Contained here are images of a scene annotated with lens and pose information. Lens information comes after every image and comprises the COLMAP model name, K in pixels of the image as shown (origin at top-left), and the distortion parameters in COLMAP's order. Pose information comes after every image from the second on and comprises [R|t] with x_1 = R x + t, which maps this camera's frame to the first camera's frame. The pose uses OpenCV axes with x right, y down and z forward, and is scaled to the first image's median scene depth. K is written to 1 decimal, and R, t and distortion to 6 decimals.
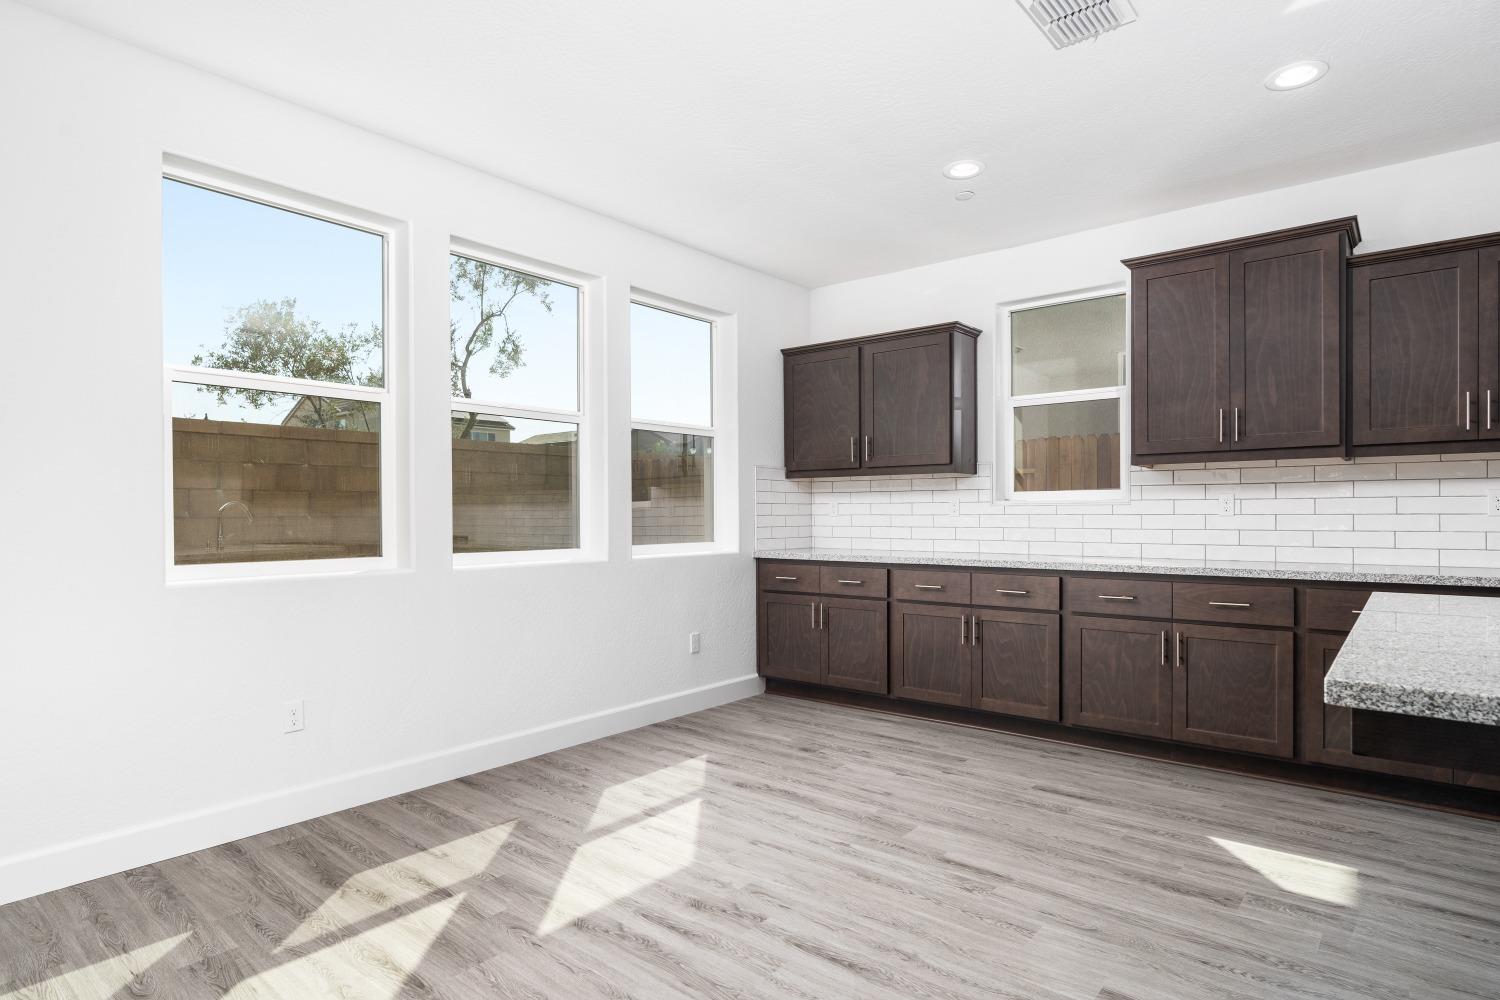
lens RADIAL K [[812.9, 0, 751.0], [0, 812.9, 520.1], [0, 0, 1]] dist [-0.003777, 0.003577]
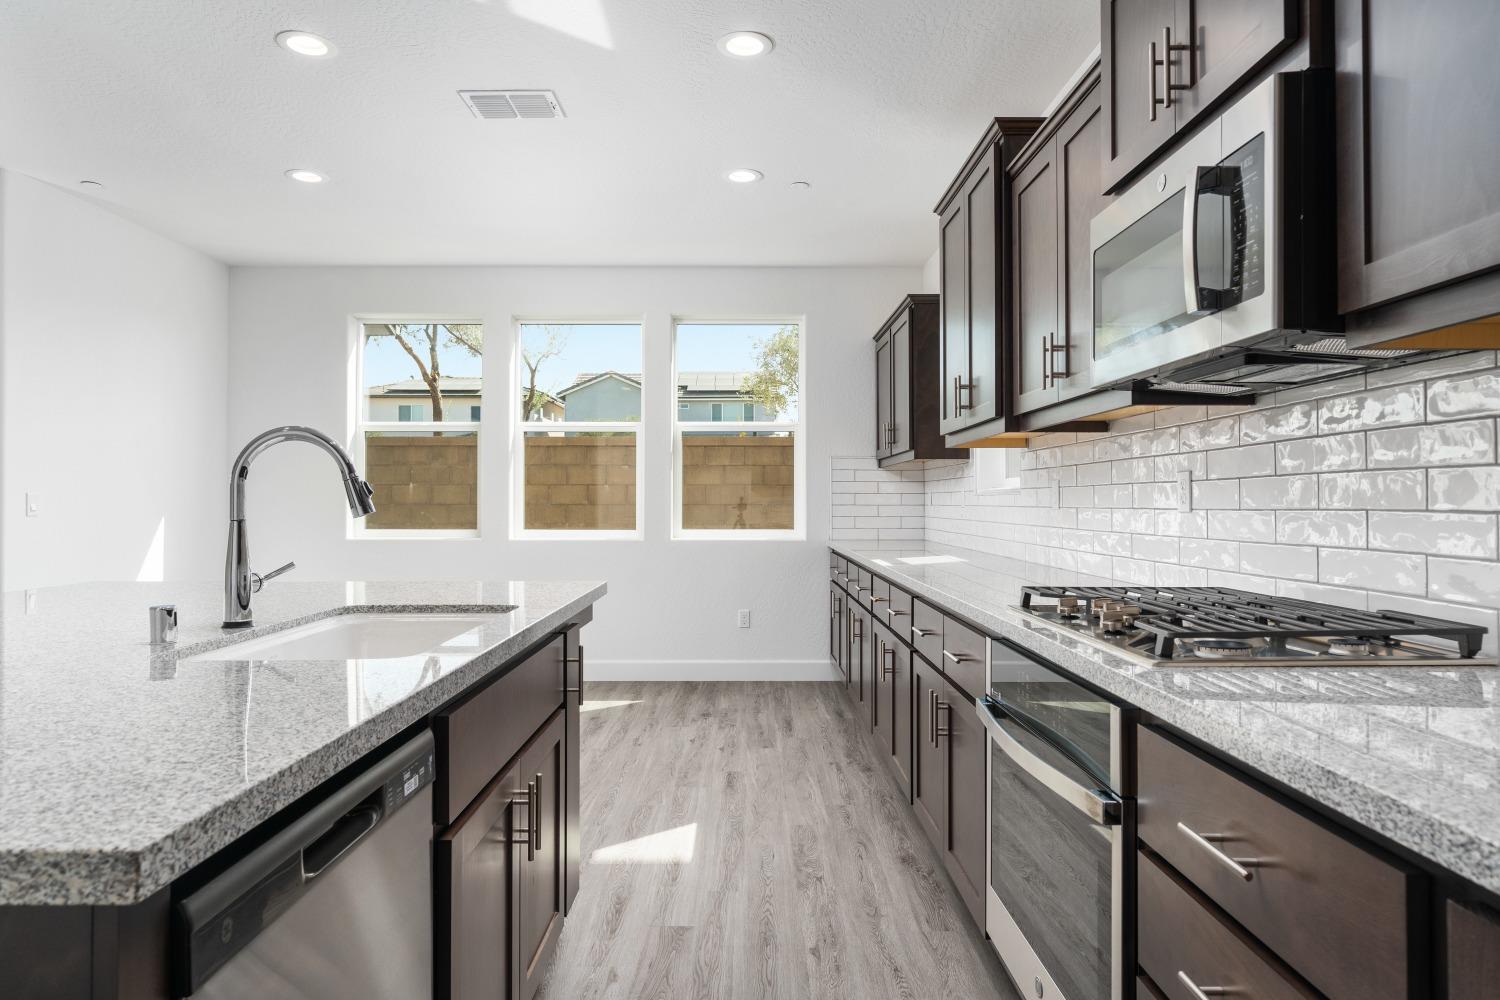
lens RADIAL K [[910.2, 0, 748.1], [0, 910.2, 508.0], [0, 0, 1]] dist [-0.005434, 0.003901]
pose [[0.642583, 0.009579, -0.766156, 1.101897], [-0.010440, 0.999938, 0.003746, -0.007089], [0.766145, 0.005591, 0.642643, 0.246055]]
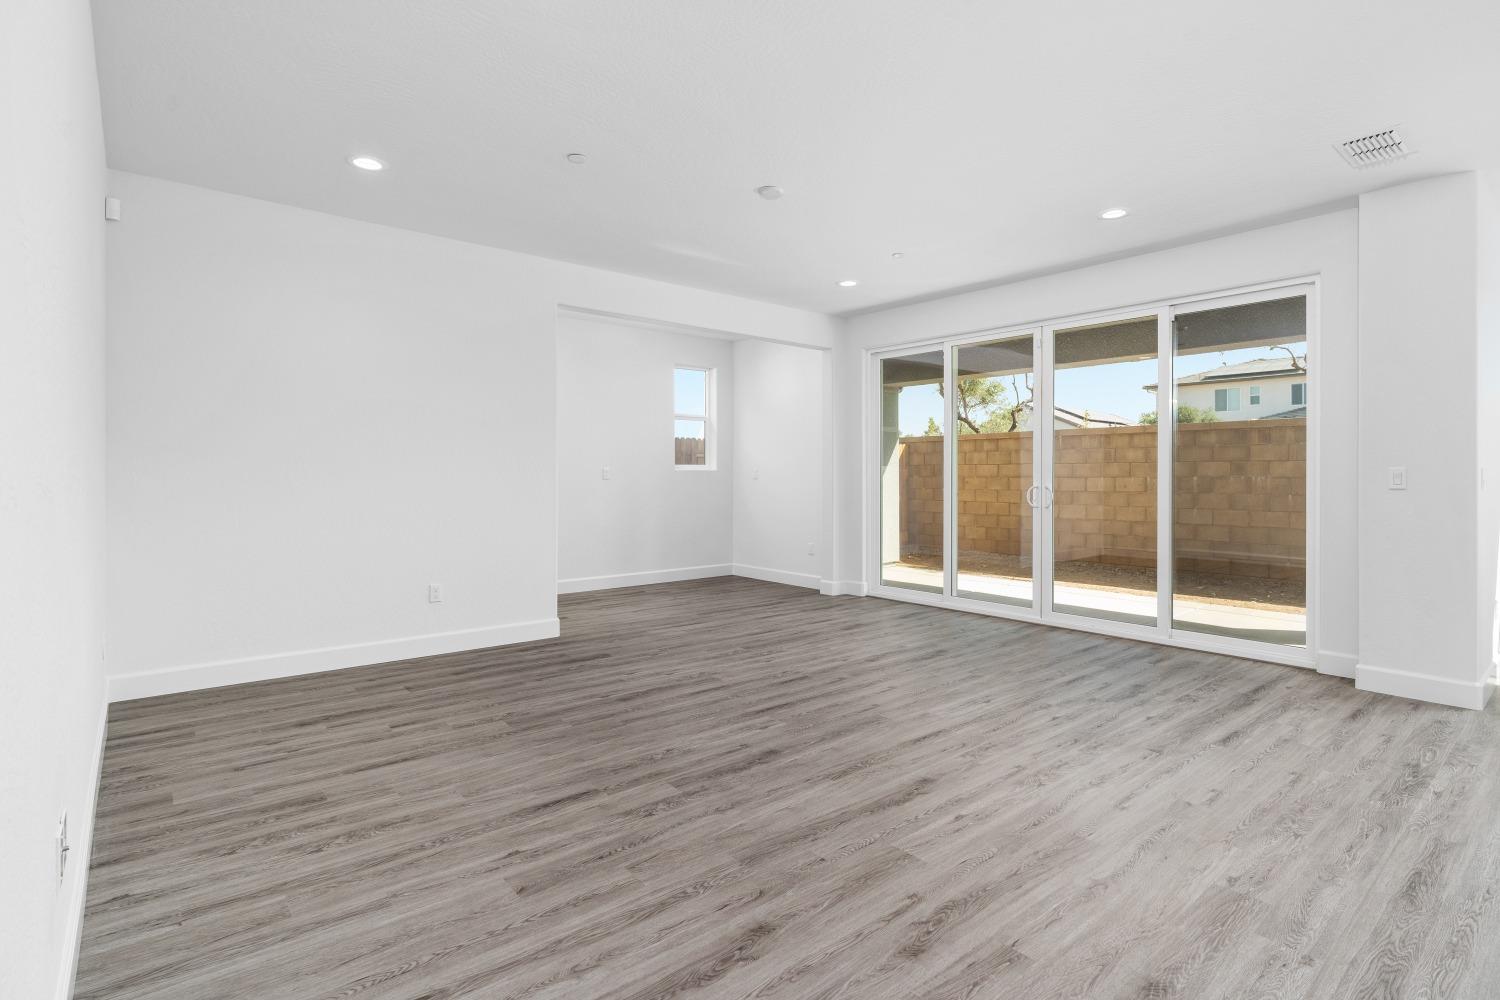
lens RADIAL K [[730.2, 0, 758.0], [0, 730.2, 474.2], [0, 0, 1]] dist [-0.005977, 0.002767]
pose [[-0.171533, 0.002742, -0.985175, 0.803350], [-0.007852, 0.999961, 0.004151, 0.000715], [0.985147, 0.008448, -0.171505, -0.496607]]
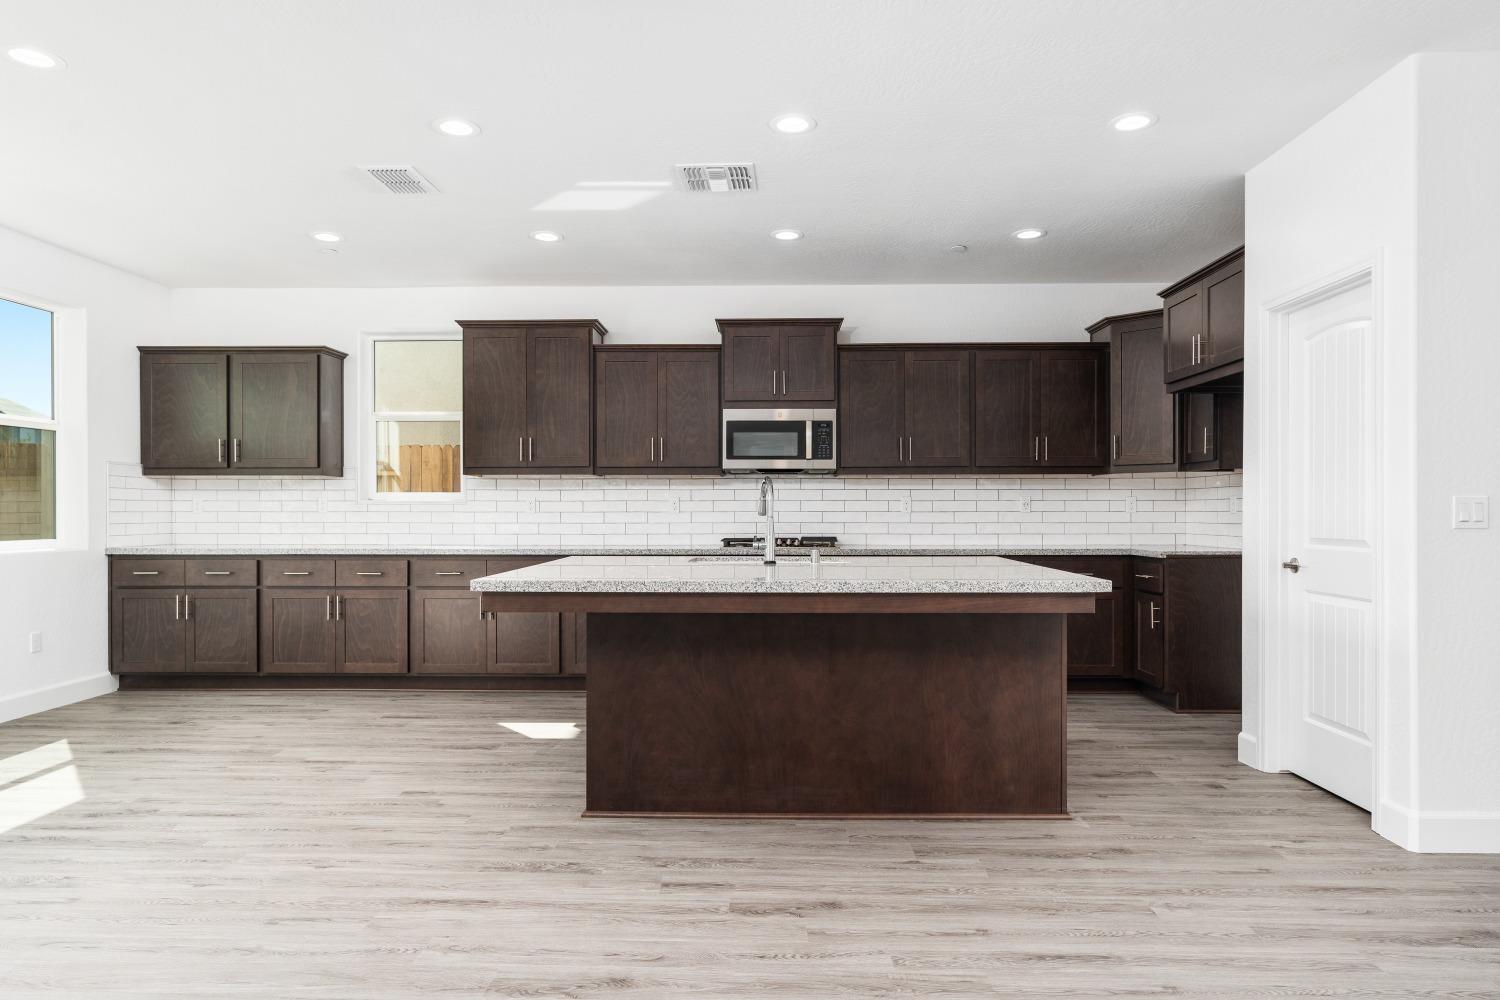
lens RADIAL K [[910.2, 0, 752.7], [0, 910.2, 514.9], [0, 0, 1]] dist [-0.005434, 0.003901]
pose [[0.783901, 0.001198, 0.620885, -0.088447], [0.002001, 0.999988, -0.004455, 0.005945], [-0.620883, 0.004734, 0.783889, -0.480725]]
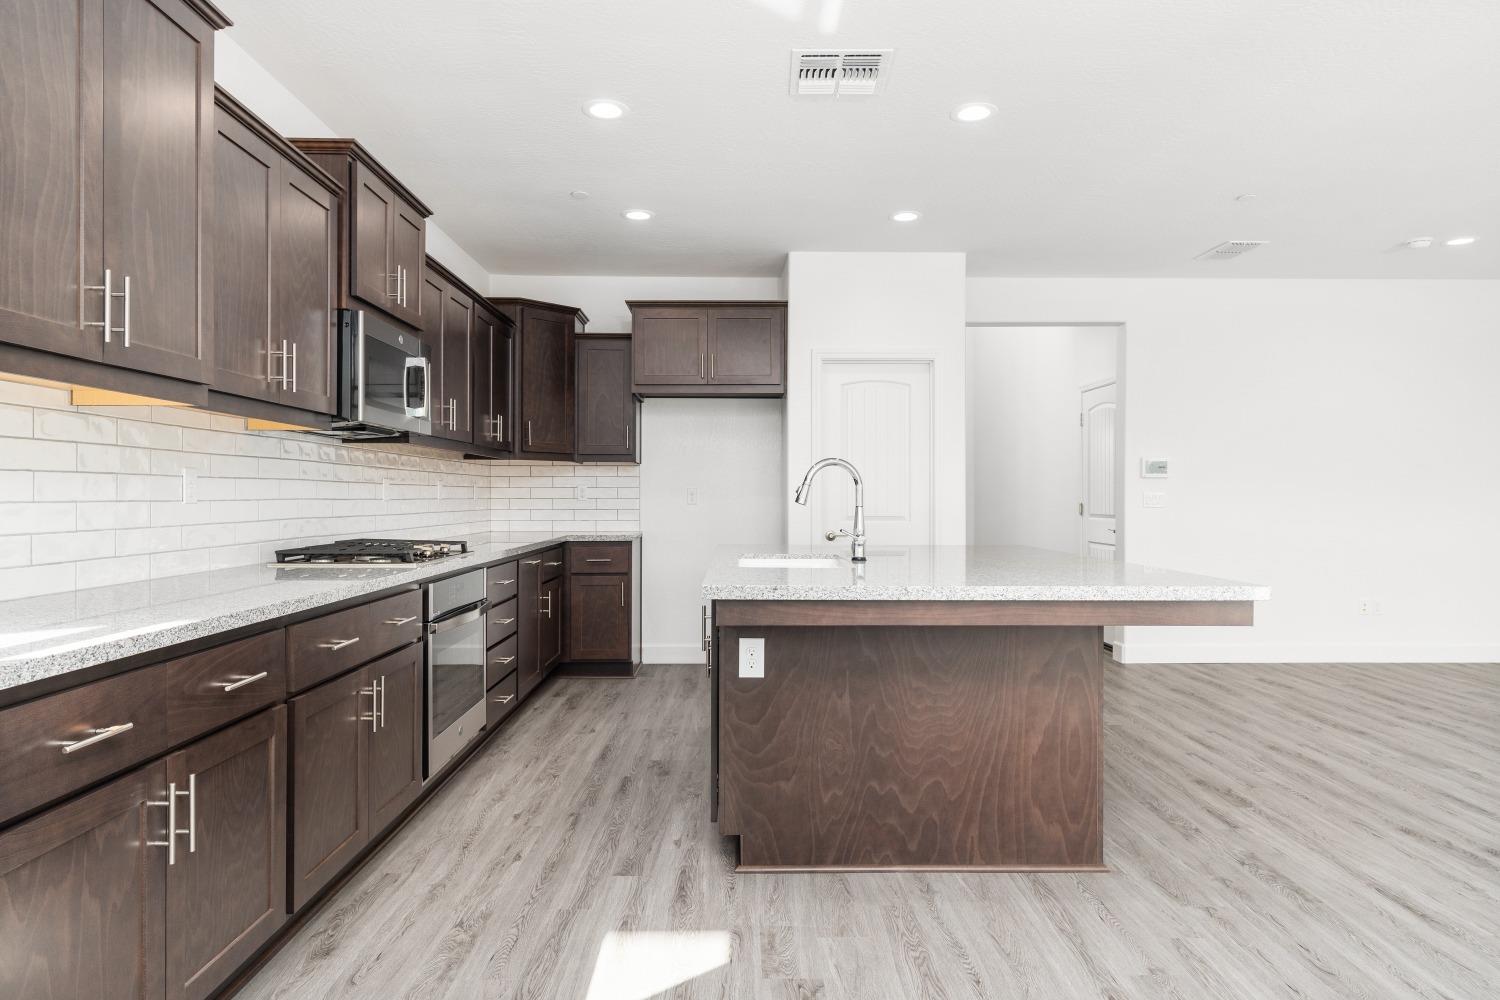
lens RADIAL K [[910.2, 0, 743.4], [0, 910.2, 496.4], [0, 0, 1]] dist [-0.005434, 0.003901]
pose [[-0.646511, 0.003858, 0.762895, -0.035402], [0.007406, 0.999972, 0.001219, -0.008210], [-0.762868, 0.006438, -0.646522, 1.019395]]
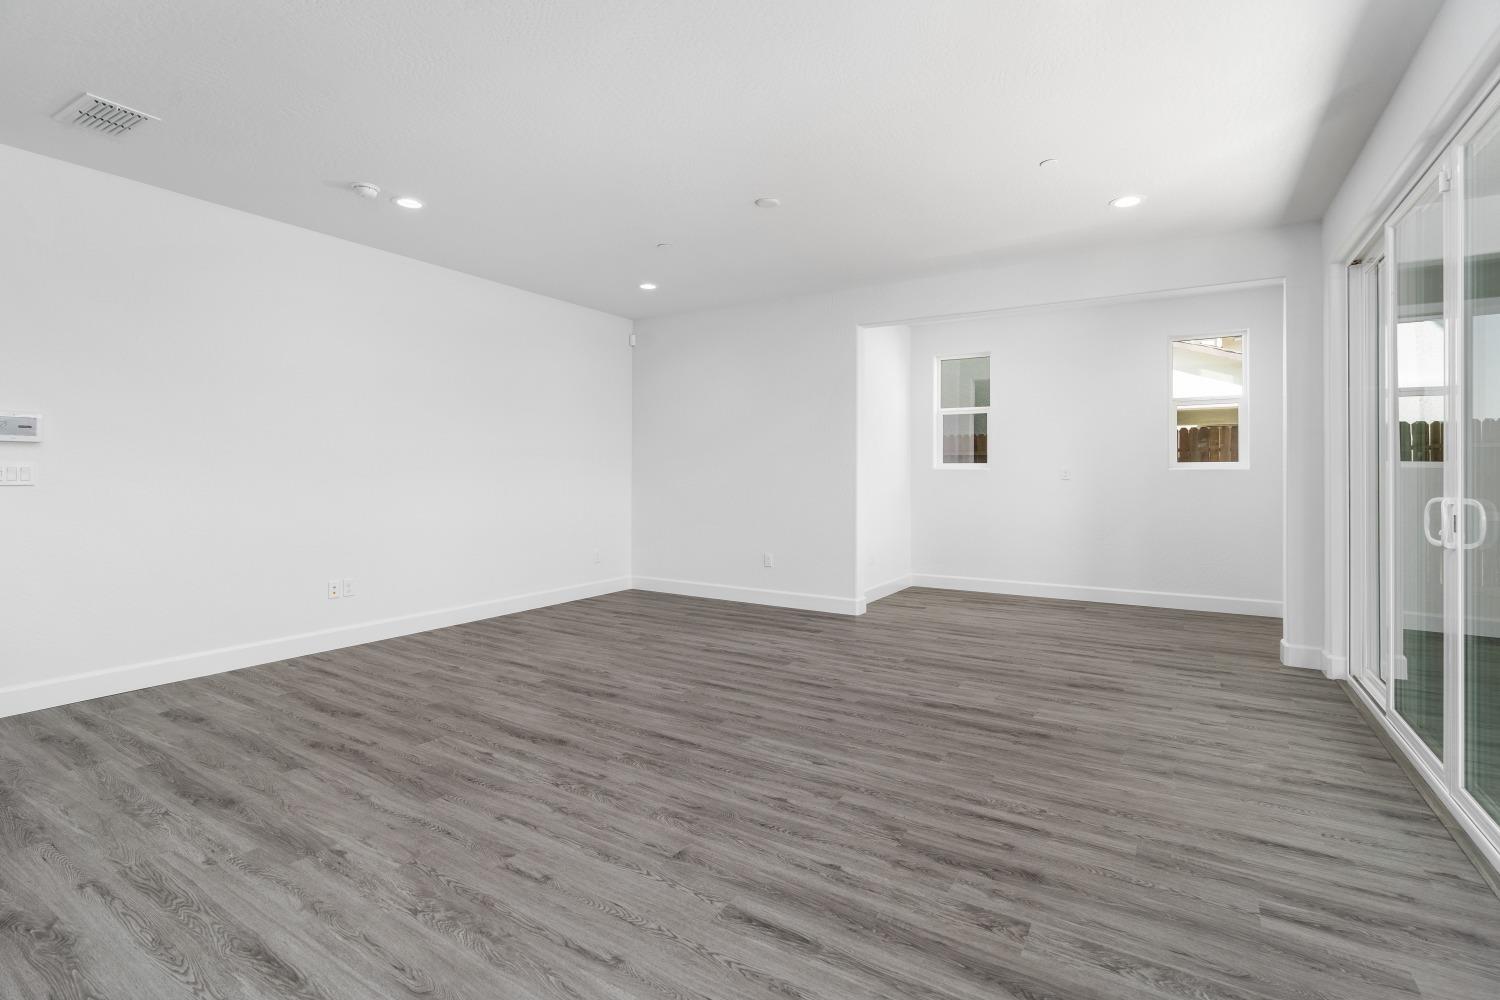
lens RADIAL K [[698.7, 0, 755.7], [0, 698.7, 469.5], [0, 0, 1]] dist [-0.007938, 0.002803]
pose [[-0.989837, -0.000738, -0.142208, -0.040855], [-0.000861, 0.999999, 0.000797, -0.002317], [0.142207, 0.000911, -0.989837, 0.356298]]
